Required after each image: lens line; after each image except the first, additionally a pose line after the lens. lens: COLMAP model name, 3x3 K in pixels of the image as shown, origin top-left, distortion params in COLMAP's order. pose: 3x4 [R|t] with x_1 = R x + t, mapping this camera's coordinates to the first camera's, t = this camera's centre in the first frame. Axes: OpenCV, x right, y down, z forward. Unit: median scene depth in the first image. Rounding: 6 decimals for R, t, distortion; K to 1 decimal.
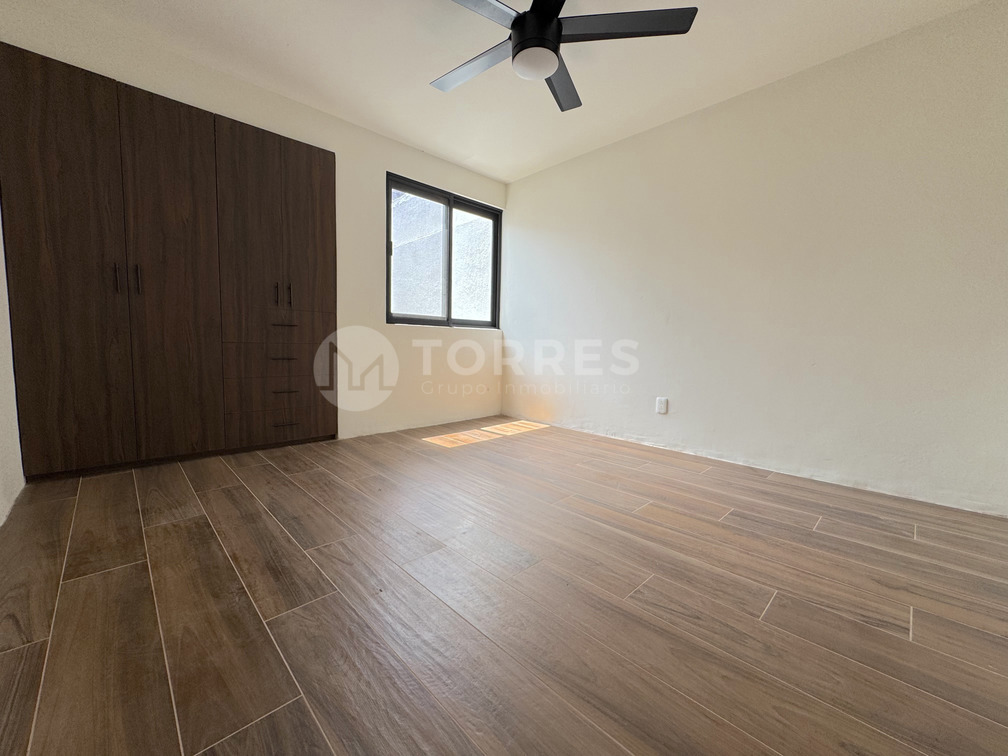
lens RADIAL K [[401.9, 0, 503.6], [0, 401.9, 377.4], [0, 0, 1]] dist [0.000013, -0.000218]
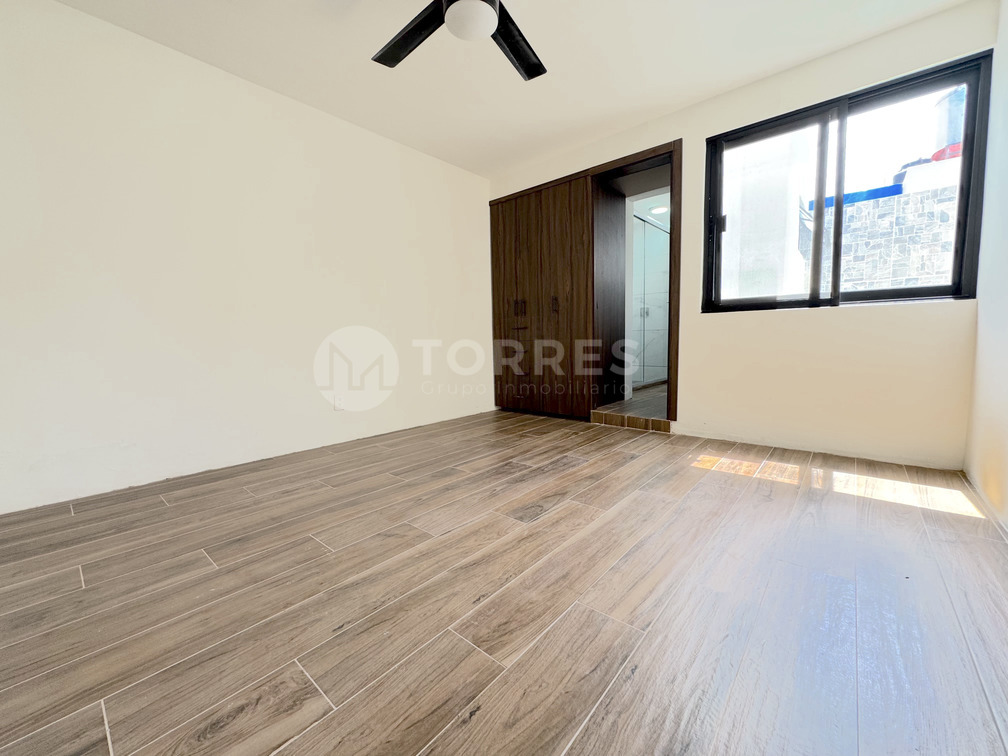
lens RADIAL K [[401.9, 0, 504.4], [0, 401.9, 372.9], [0, 0, 1]] dist [0.000013, -0.000218]
pose [[0.084733, 0.075700, -0.993524, 0.472030], [-0.059664, 0.995706, 0.070778, -0.032432], [0.994616, 0.053280, 0.088886, 0.417301]]
